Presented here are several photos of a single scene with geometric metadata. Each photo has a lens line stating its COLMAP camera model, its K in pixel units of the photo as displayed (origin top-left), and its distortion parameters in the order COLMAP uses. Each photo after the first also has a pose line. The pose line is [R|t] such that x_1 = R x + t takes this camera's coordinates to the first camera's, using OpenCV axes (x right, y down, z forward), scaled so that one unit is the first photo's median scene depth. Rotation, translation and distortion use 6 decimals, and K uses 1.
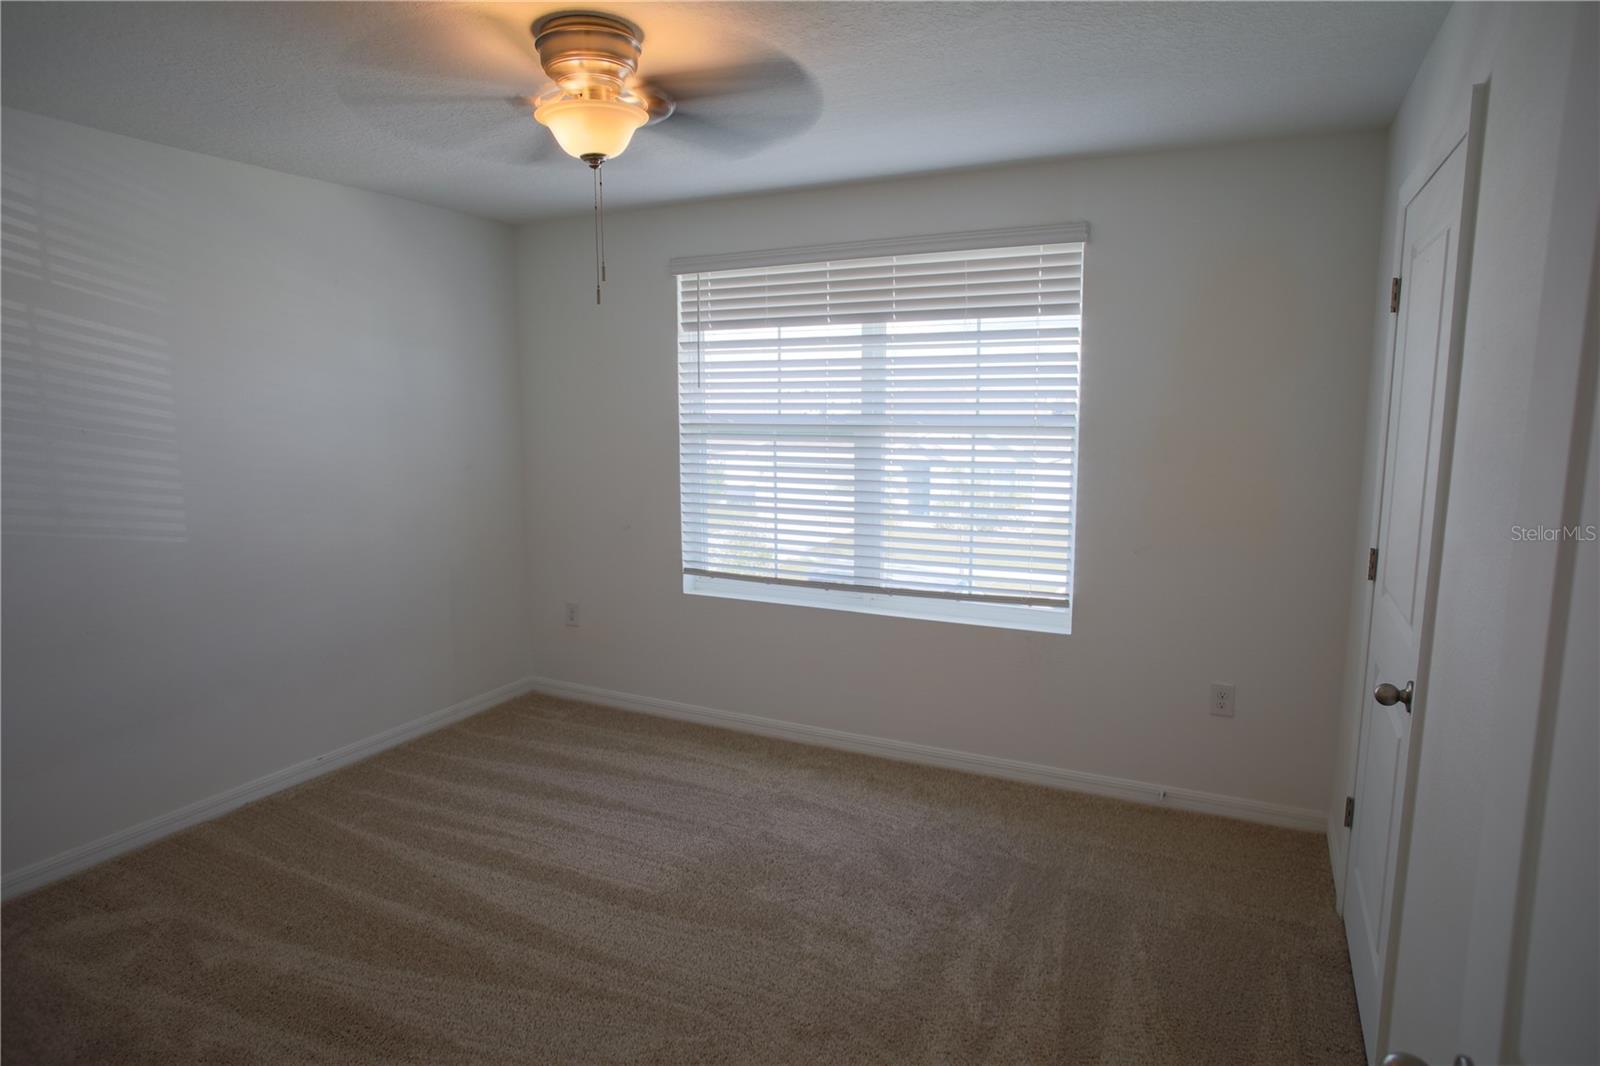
lens RADIAL K [[916.7, 0, 800.0], [0, 916.7, 533.0], [0, 0, 1]] dist [-0.080587, 0.060494]
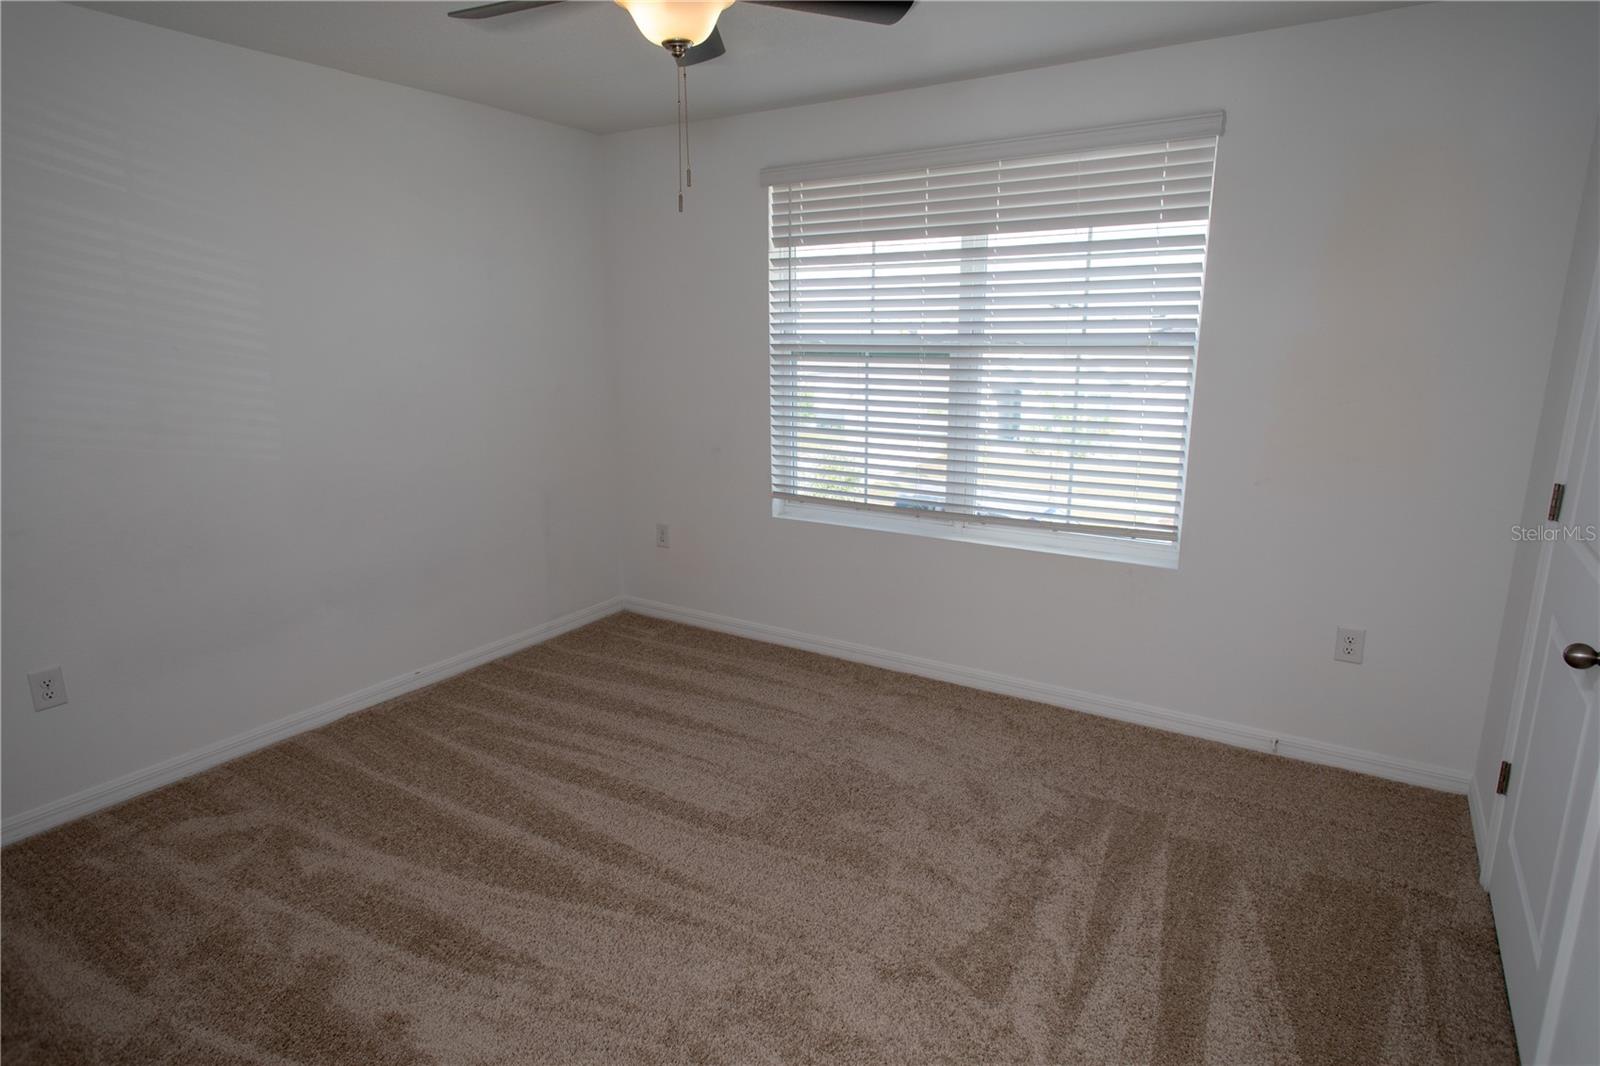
lens RADIAL K [[896.0, 0, 800.0], [0, 896.0, 533.0], [0, 0, 1]] dist [0.020088, 0.000043]
pose [[0.995237, 0.019923, -0.095431, -0.004378], [-0.011706, 0.996234, 0.085906, -0.001234], [0.096784, -0.084380, 0.991722, 0.038915]]
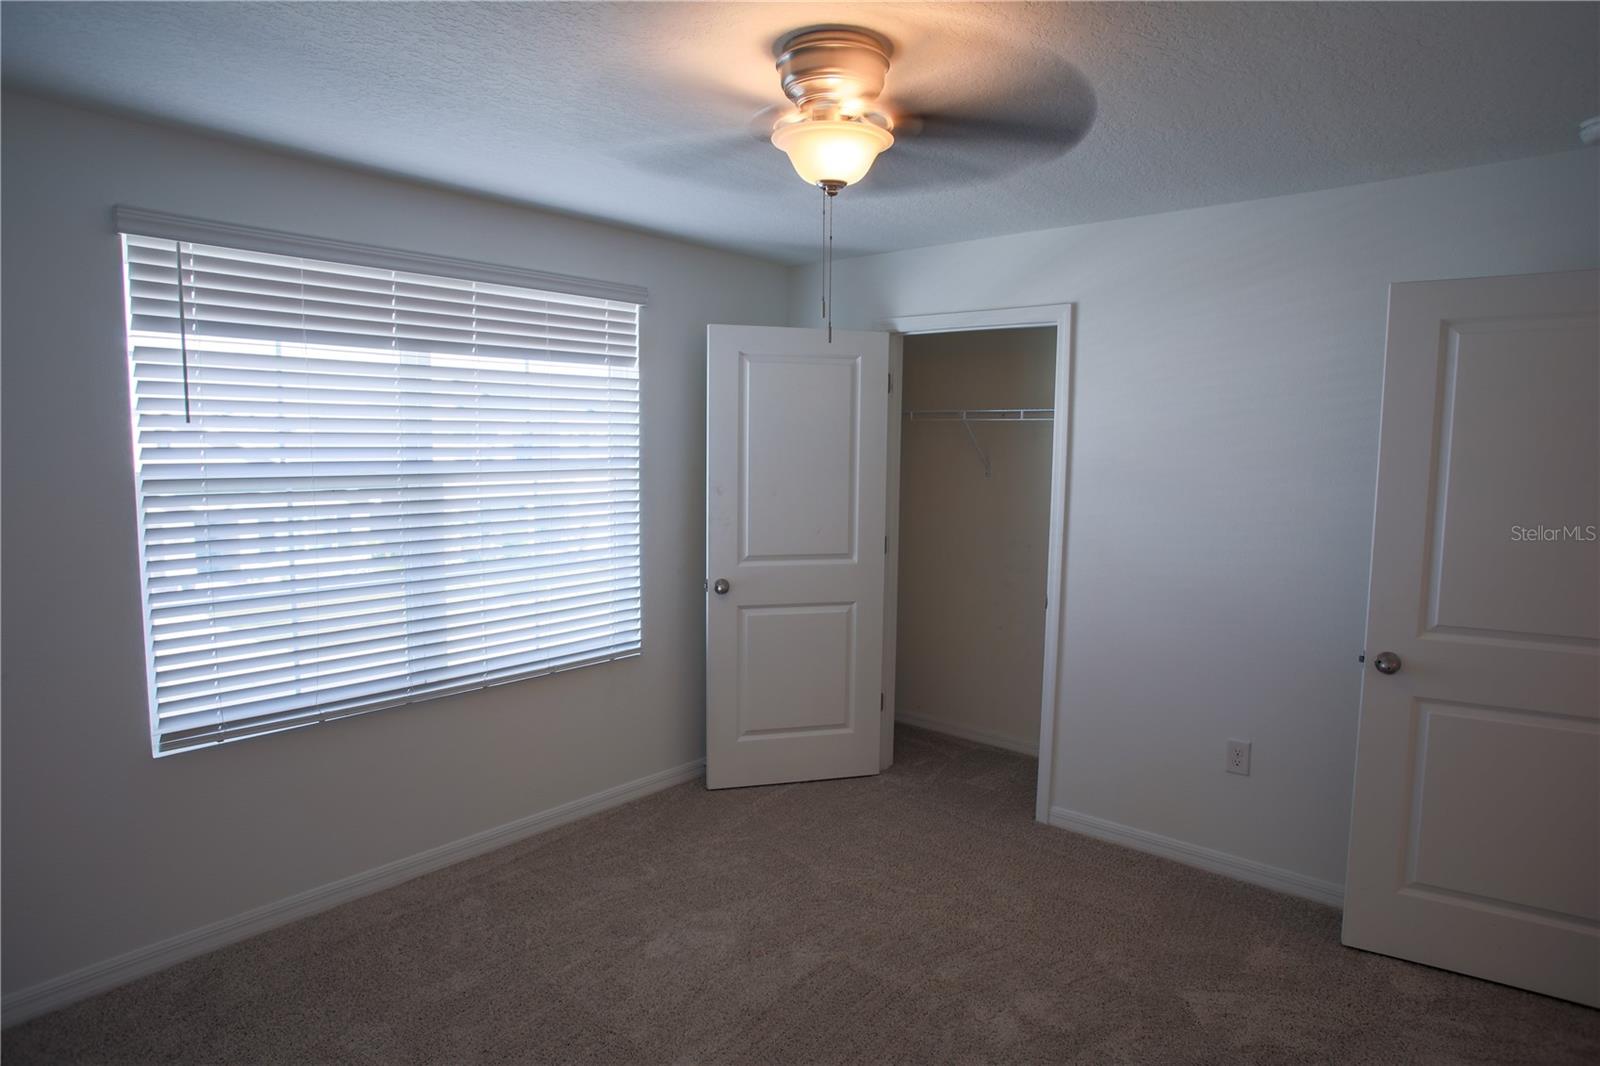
lens RADIAL K [[926.7, 0, 800.0], [0, 926.7, 533.0], [0, 0, 1]] dist [-0.001915, -0.000127]
pose [[0.252537, -0.090428, 0.963352, -0.765916], [0.133573, 0.989349, 0.057853, -0.079209], [-0.958323, 0.114067, 0.261926, 0.533789]]
